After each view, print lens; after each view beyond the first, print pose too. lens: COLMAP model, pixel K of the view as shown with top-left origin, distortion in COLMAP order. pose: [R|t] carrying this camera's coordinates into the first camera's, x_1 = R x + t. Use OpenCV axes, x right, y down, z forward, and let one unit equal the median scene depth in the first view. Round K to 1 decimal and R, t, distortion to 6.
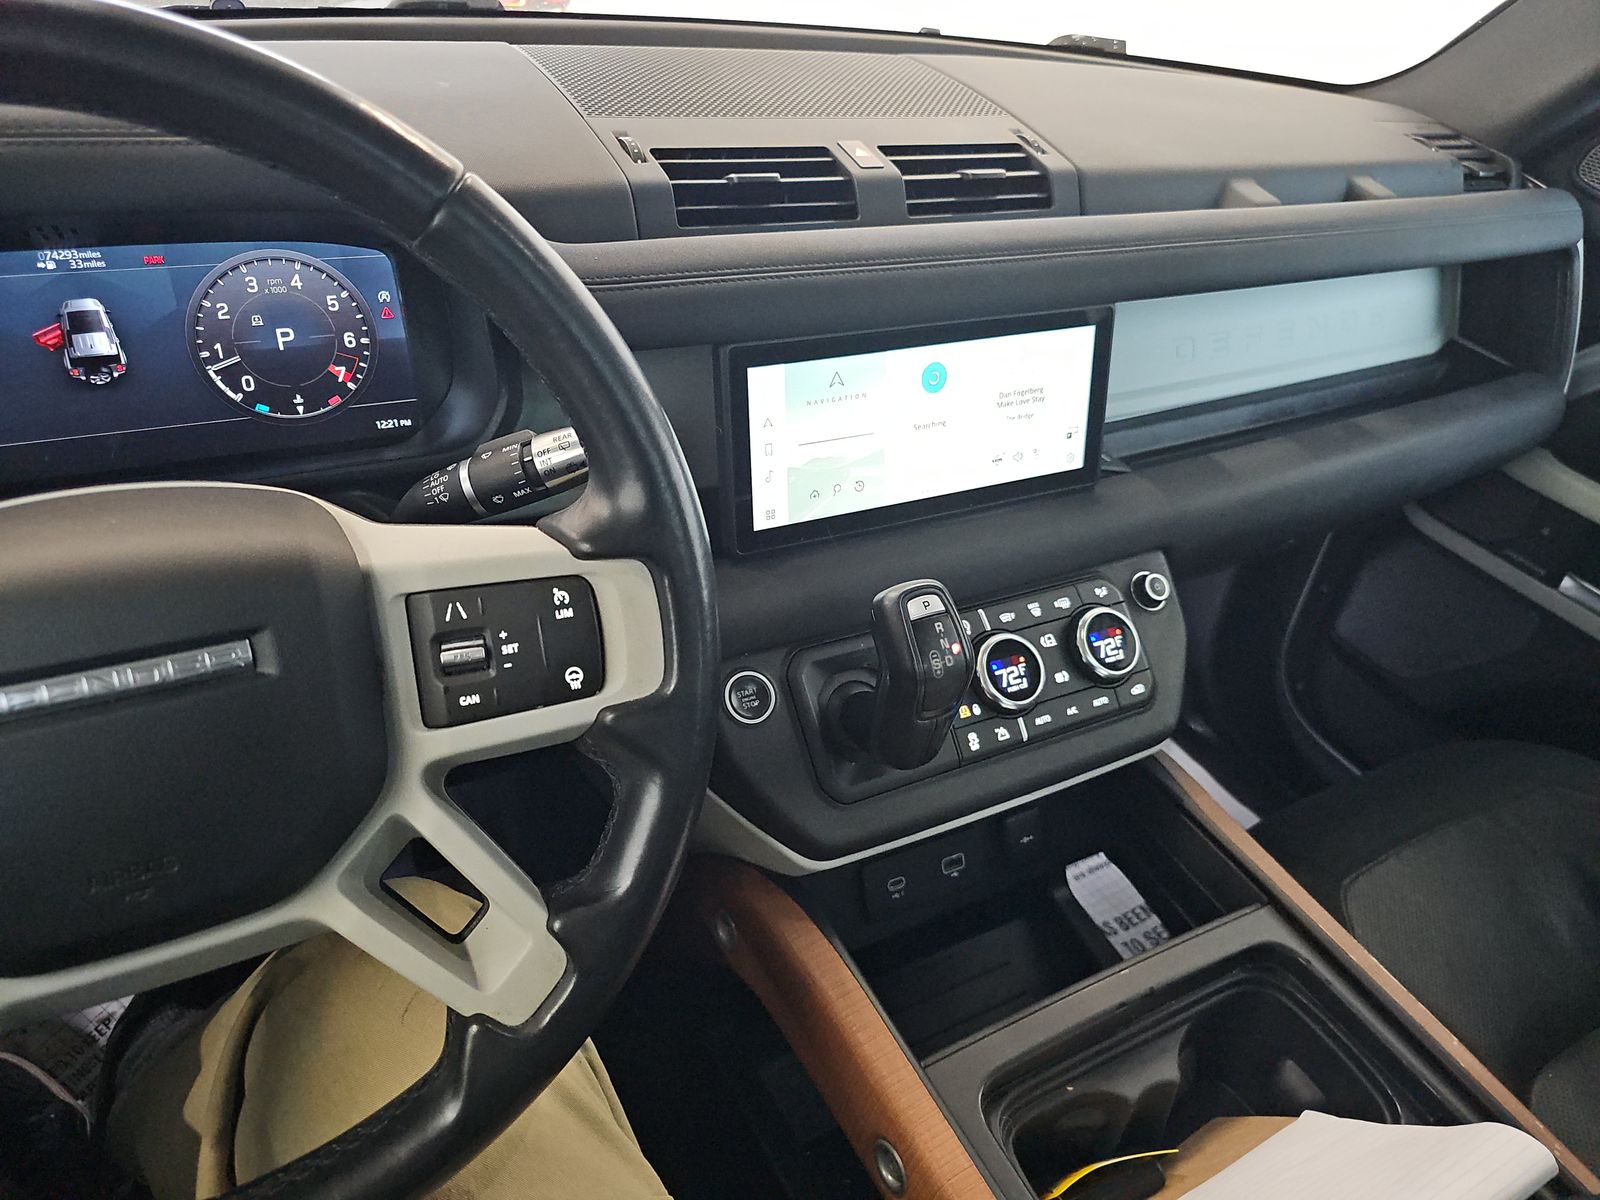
lens RADIAL K [[1062.6, 0, 798.6], [0, 1062.6, 608.5], [0, 0, 1]] dist [0.034530, -0.042778]
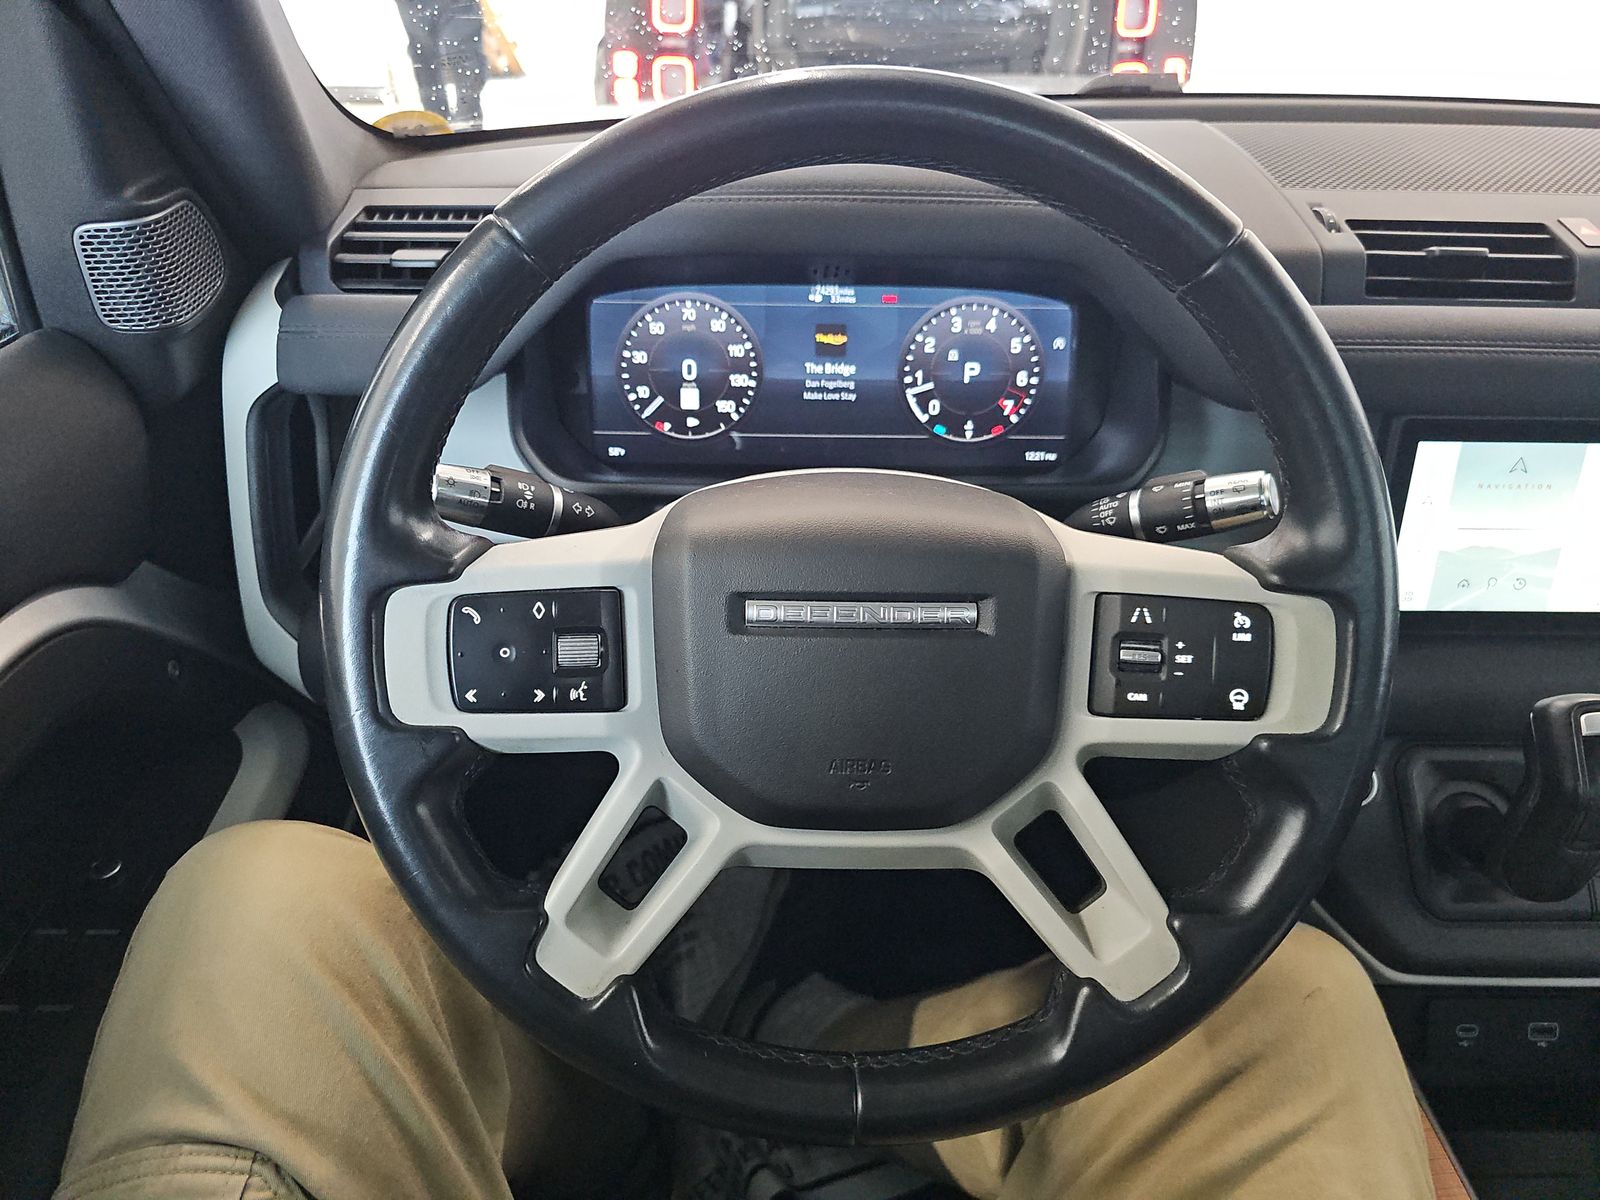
lens RADIAL K [[1062.6, 0, 798.6], [0, 1062.6, 608.5], [0, 0, 1]] dist [0.034530, -0.042778]
pose [[0.882329, 0.181959, -0.434035, -0.108793], [-0.209005, 0.977800, -0.014958, 0.060082], [0.421678, 0.103913, 0.900772, -0.102595]]
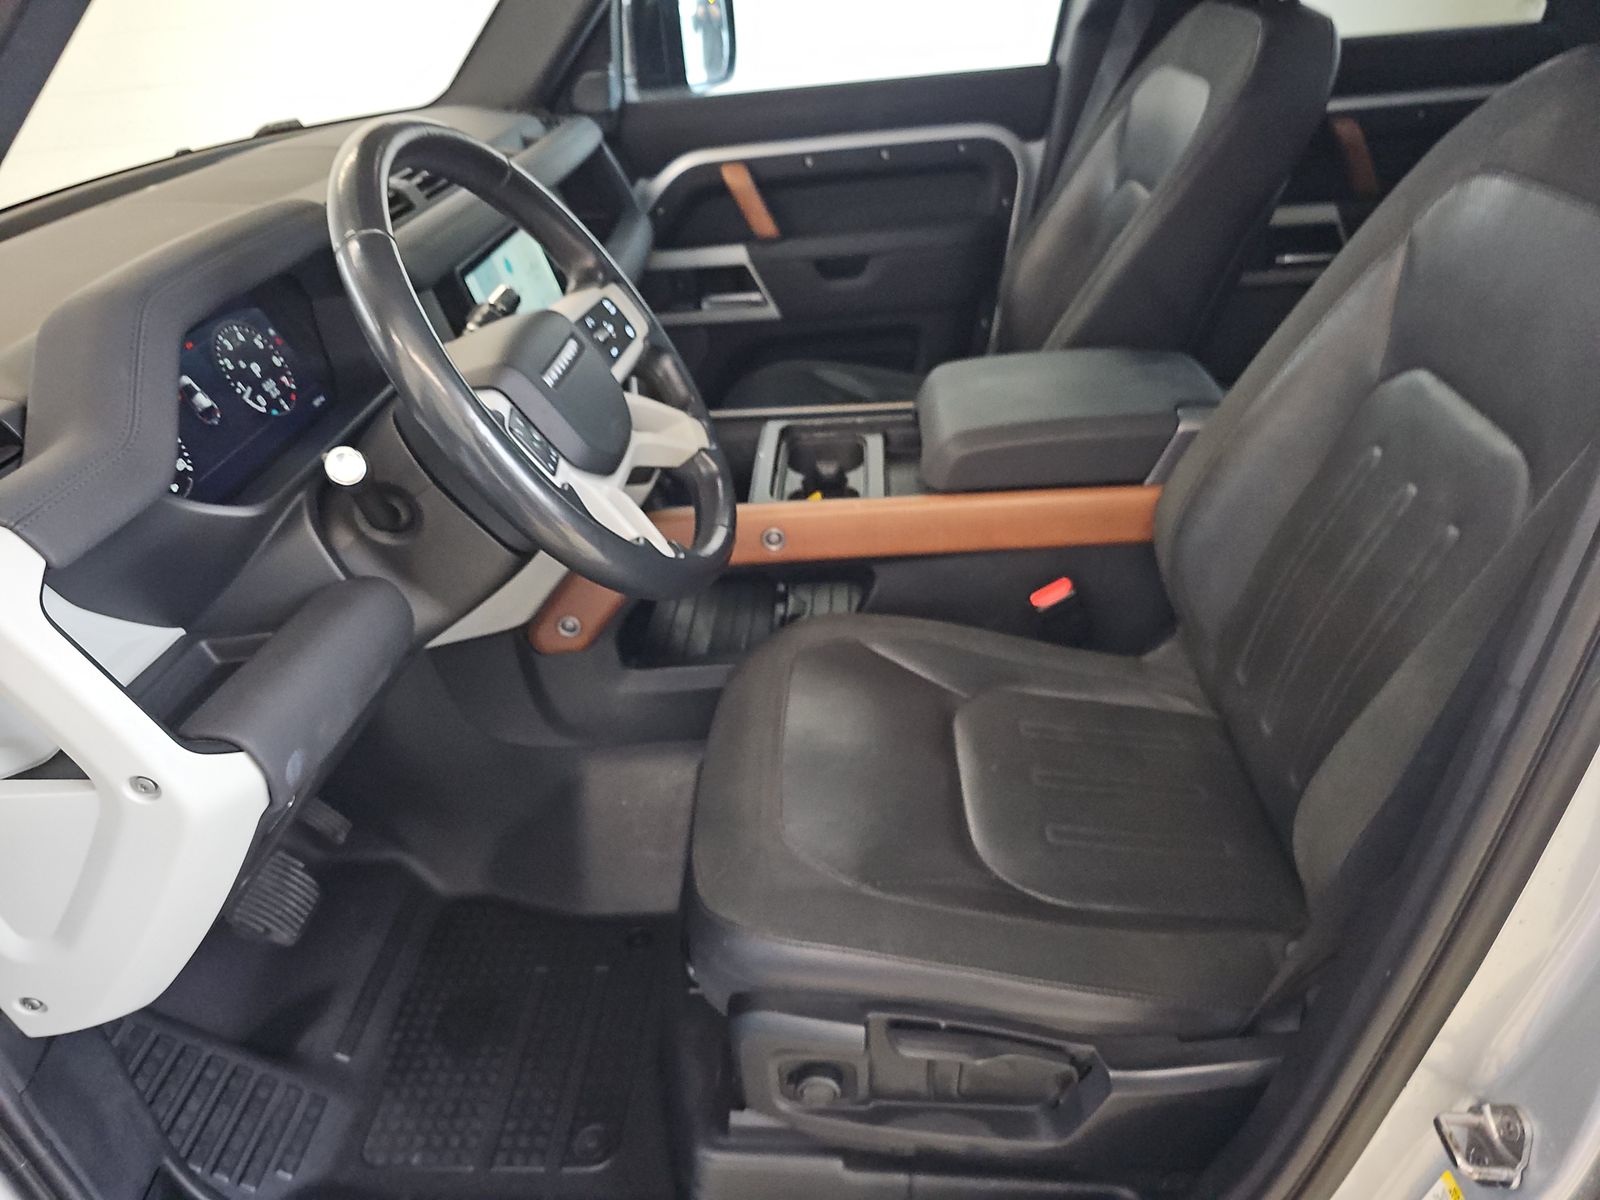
lens RADIAL K [[1062.6, 0, 798.6], [0, 1062.6, 608.5], [0, 0, 1]] dist [0.034530, -0.042778]
pose [[0.506593, -0.574652, 0.642758, -1.465804], [0.607306, 0.767005, 0.207082, 0.210503], [-0.611999, 0.285445, 0.737549, -0.668673]]
